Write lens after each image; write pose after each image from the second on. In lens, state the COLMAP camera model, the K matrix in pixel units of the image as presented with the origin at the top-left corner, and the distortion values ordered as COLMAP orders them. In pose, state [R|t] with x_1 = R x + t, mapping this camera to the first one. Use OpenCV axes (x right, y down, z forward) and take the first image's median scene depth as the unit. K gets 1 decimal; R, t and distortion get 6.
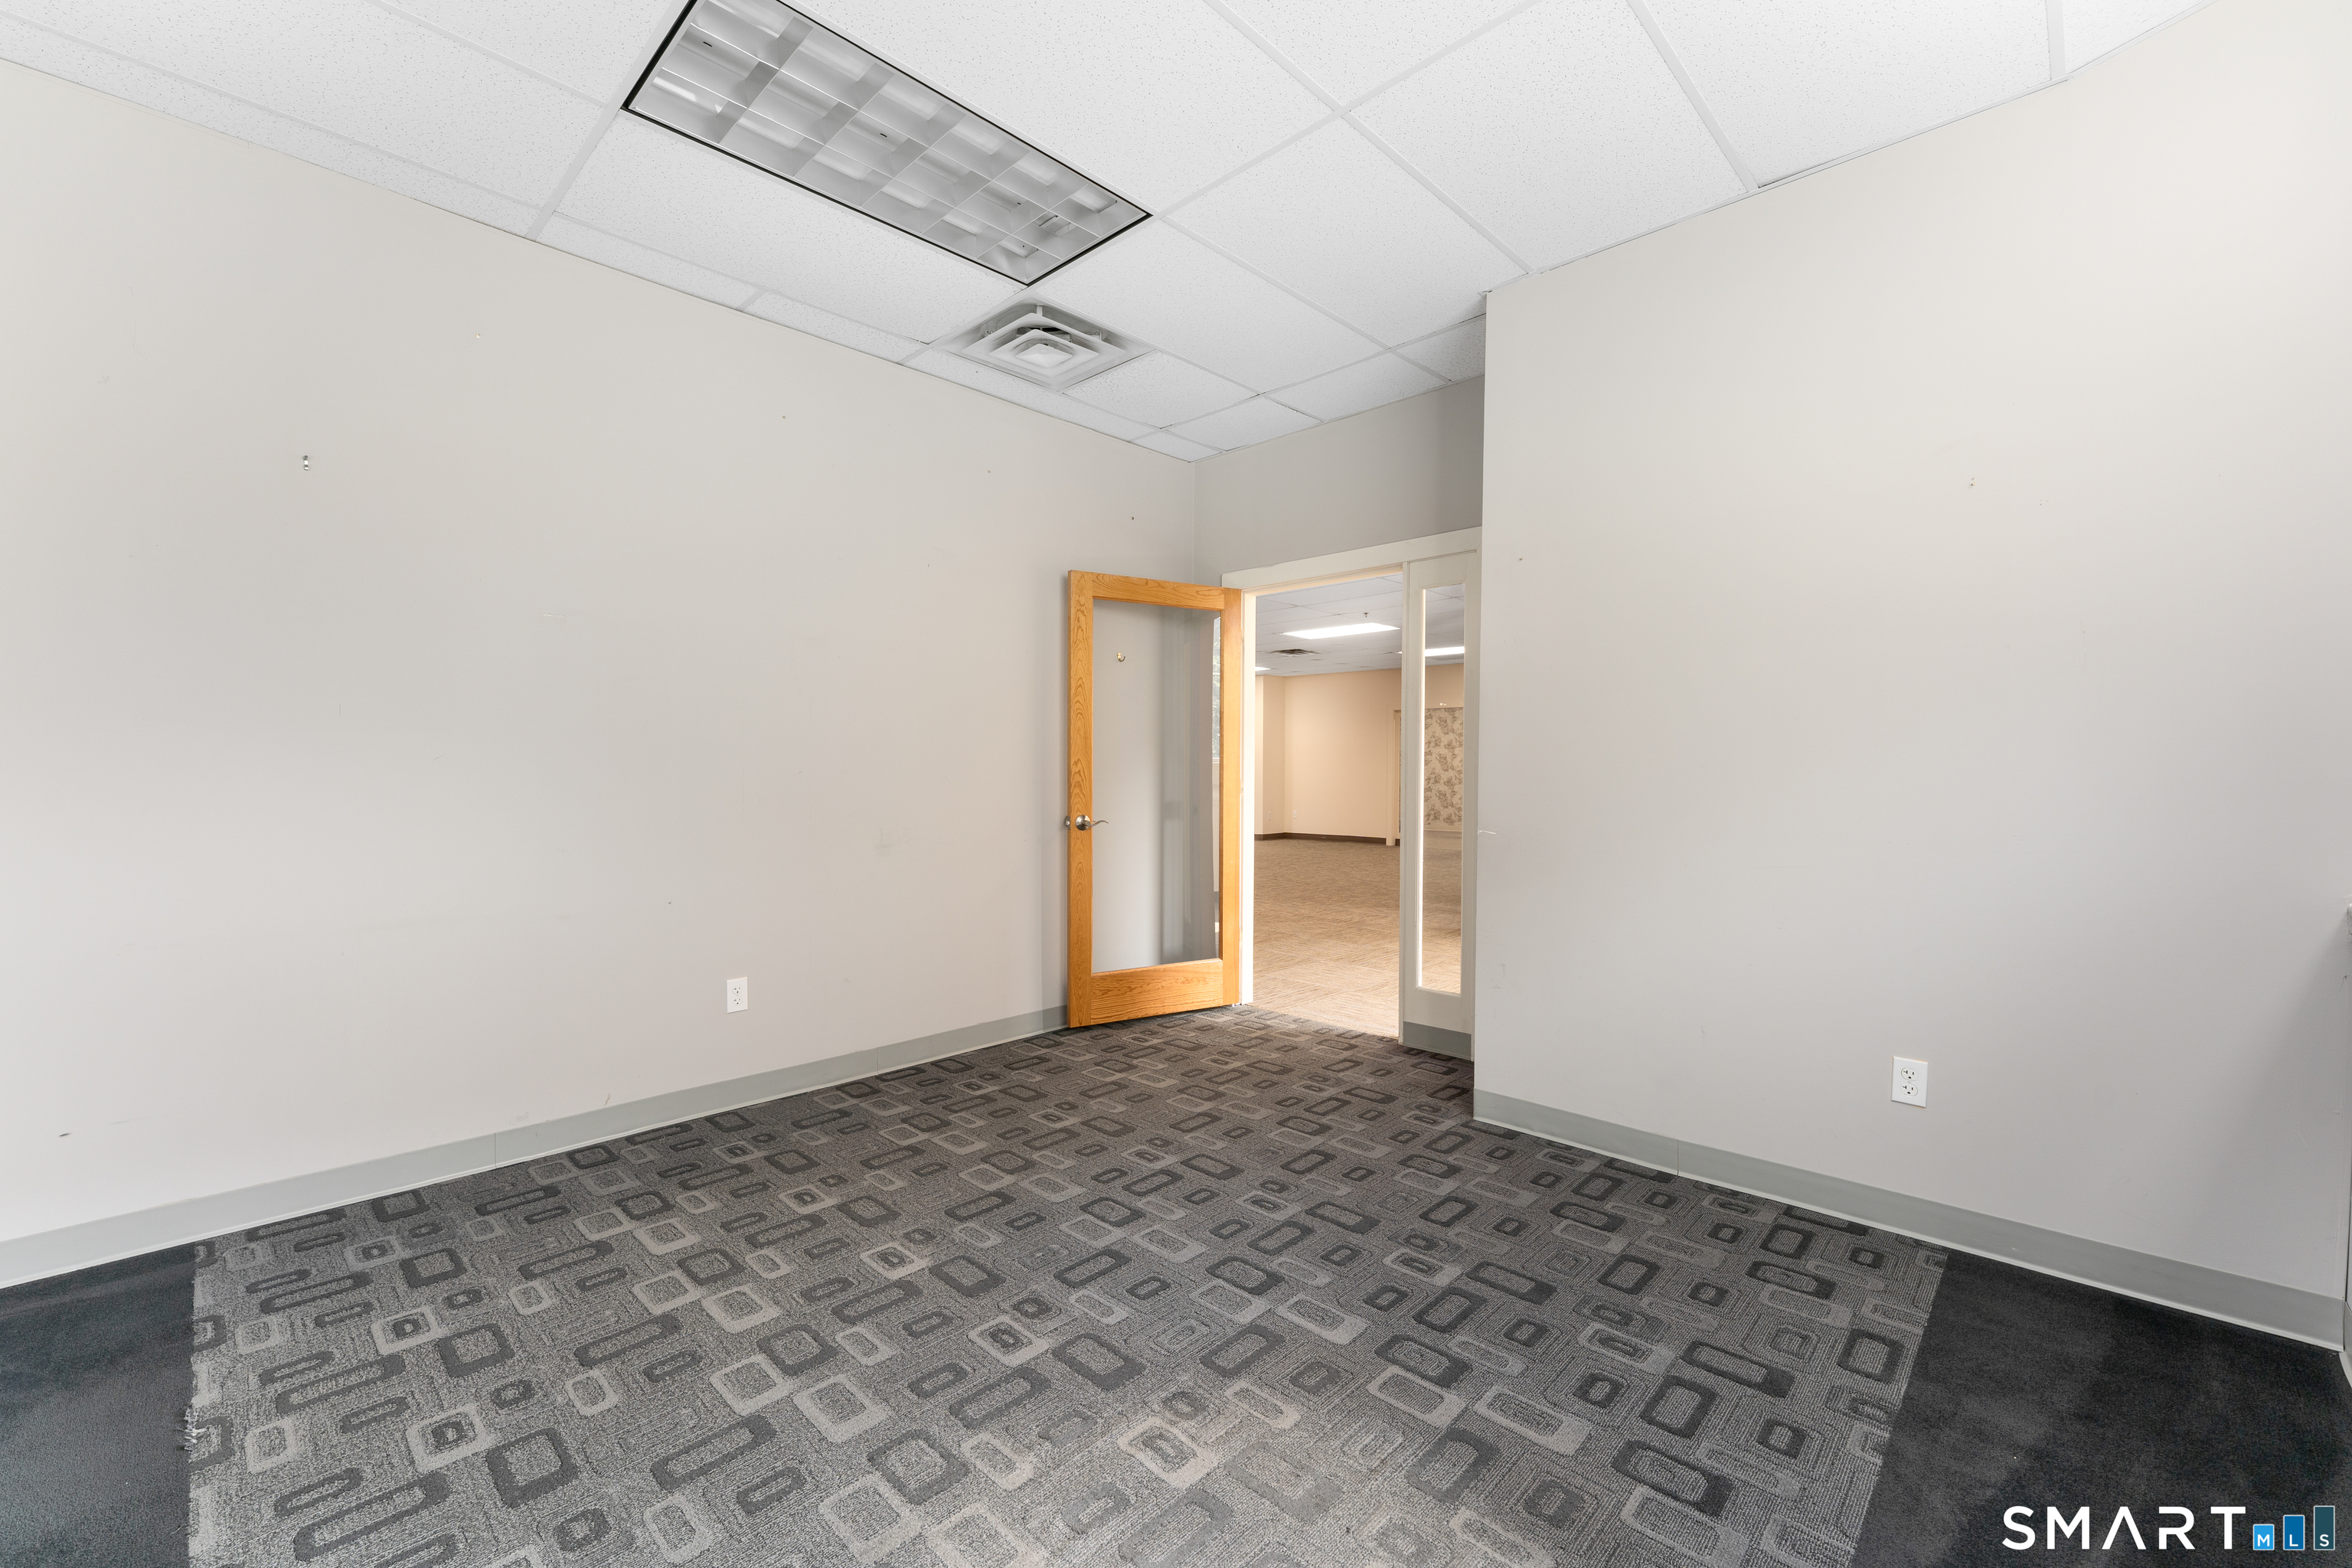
lens RADIAL K [[957.4, 0, 1175.7], [0, 957.4, 777.9], [0, 0, 1]] dist [0.003019, -0.000093]
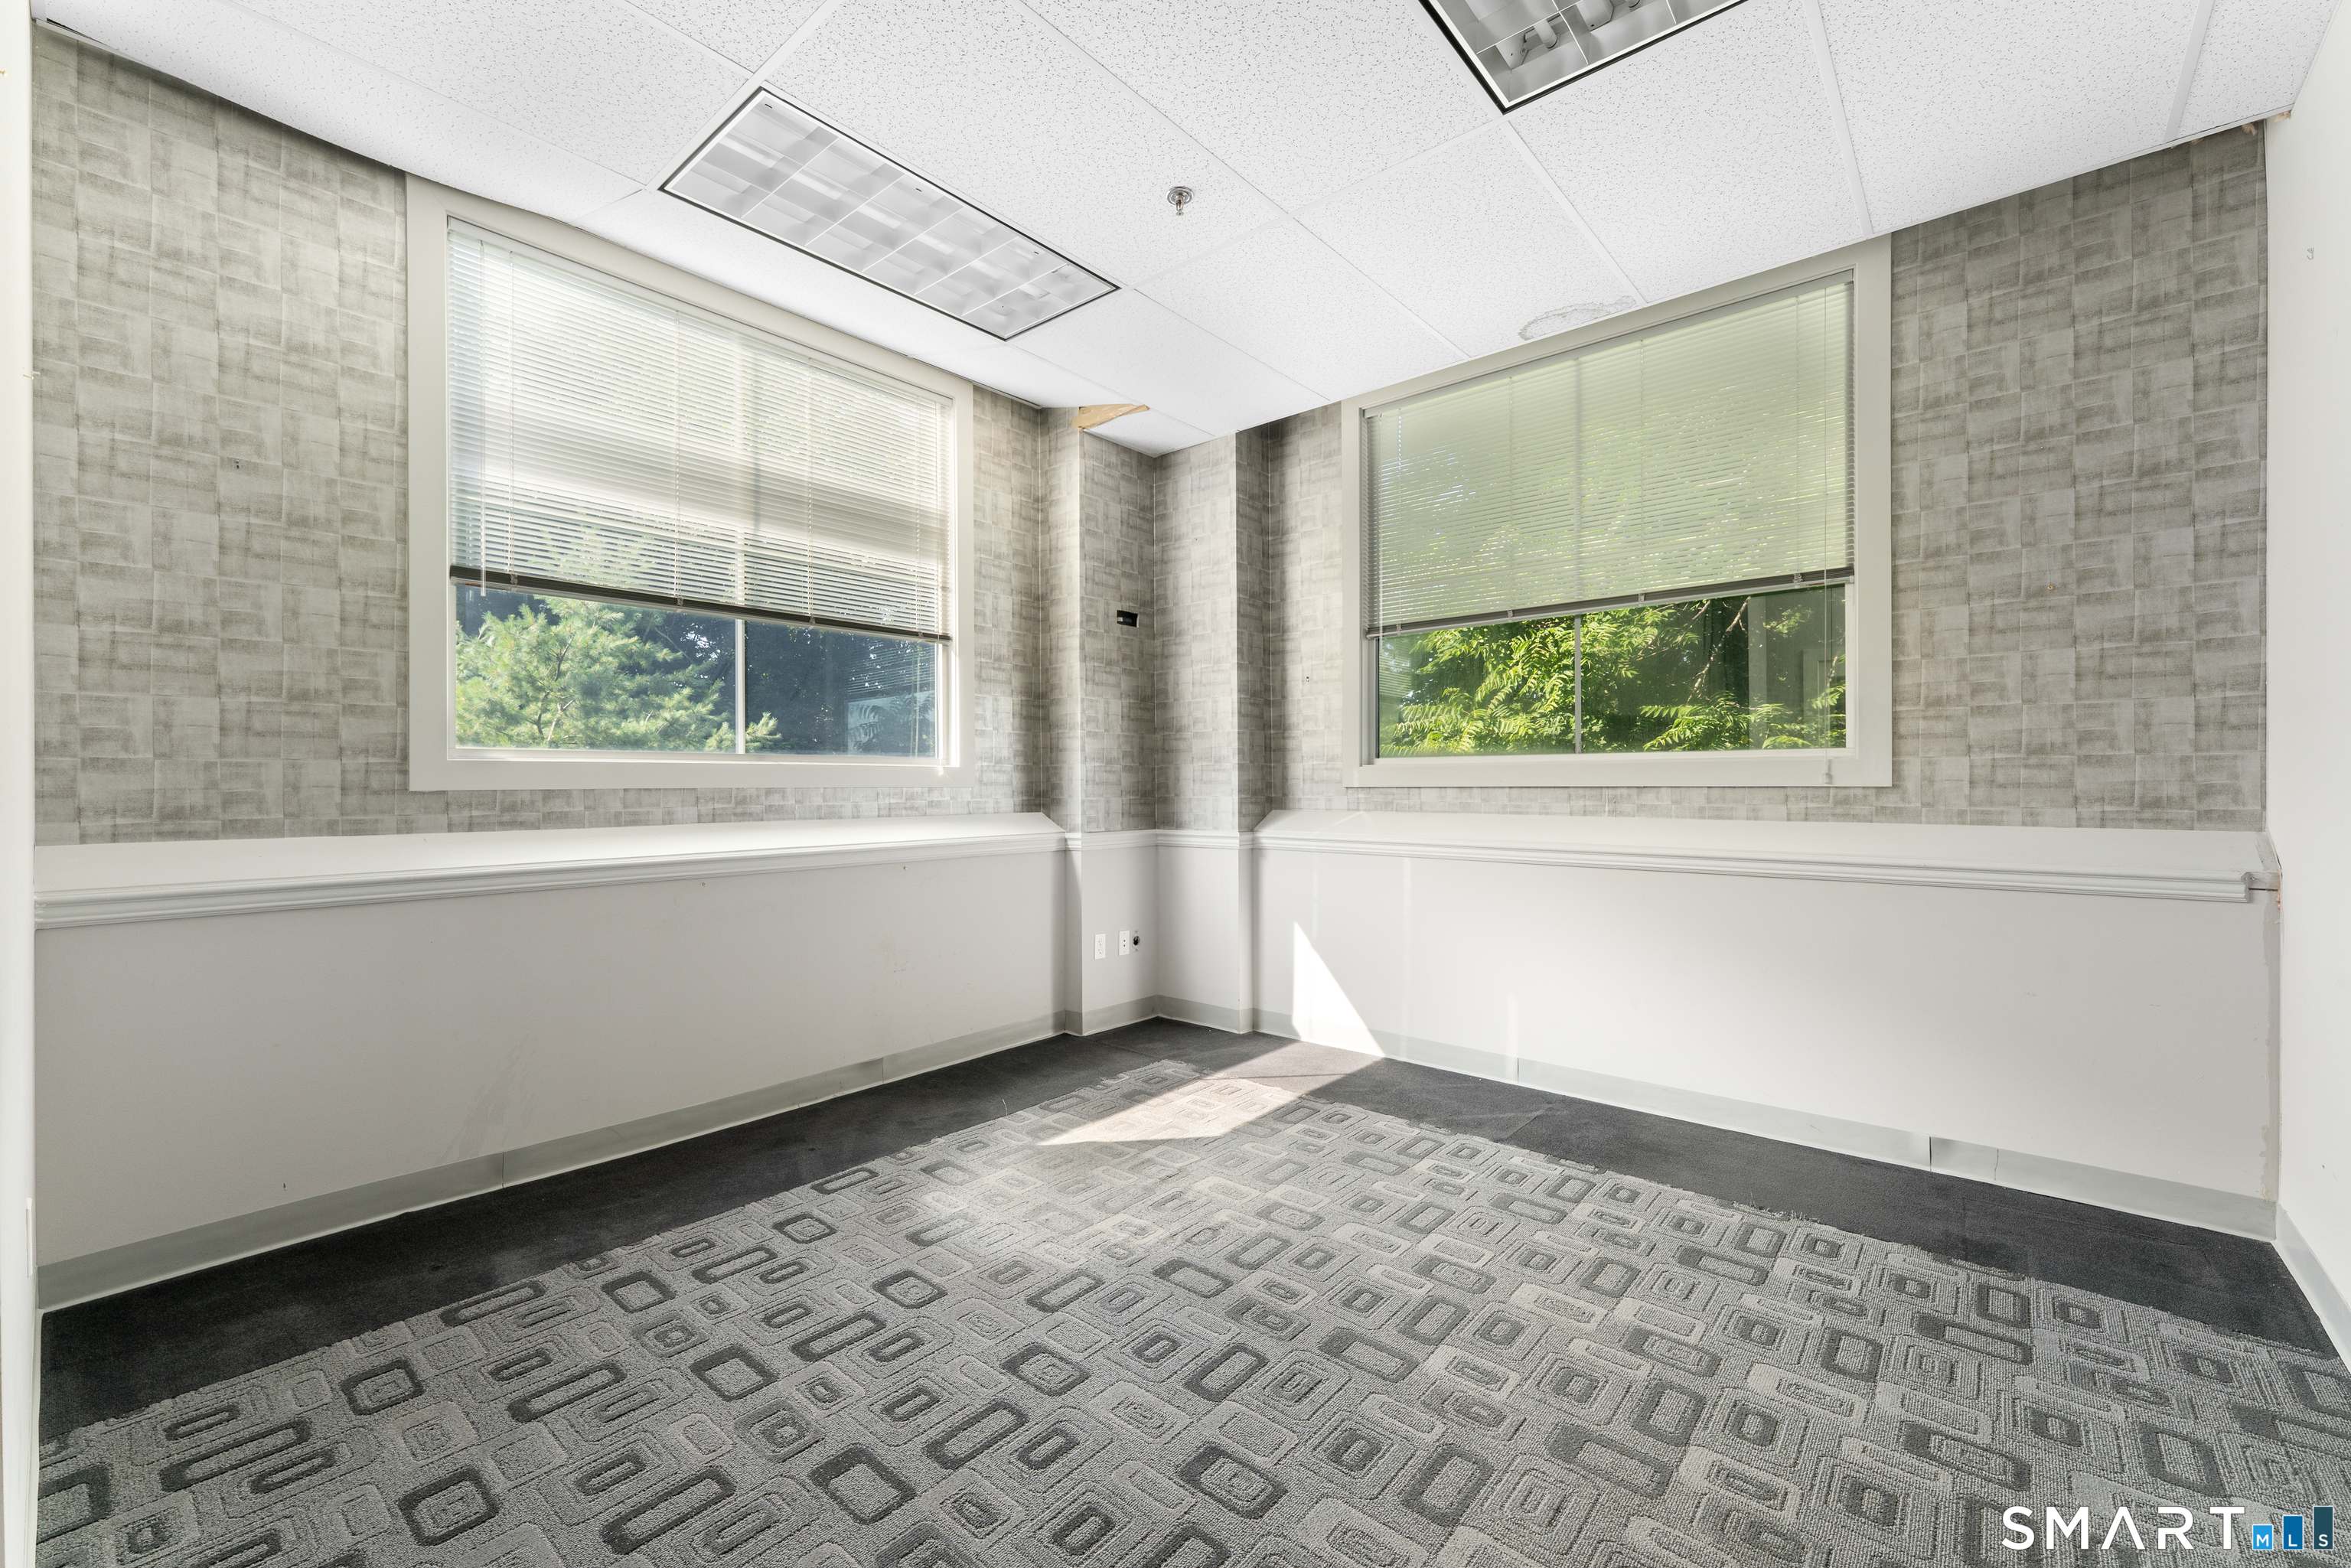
lens RADIAL K [[957.0, 0, 1175.8], [0, 957.0, 782.0], [0, 0, 1]] dist [0.003019, -0.000093]
pose [[-0.998355, -0.000313, -0.057330, 0.005736], [-0.000881, 0.999951, 0.009883, -0.008742], [0.057324, 0.009917, -0.998306, 1.970556]]
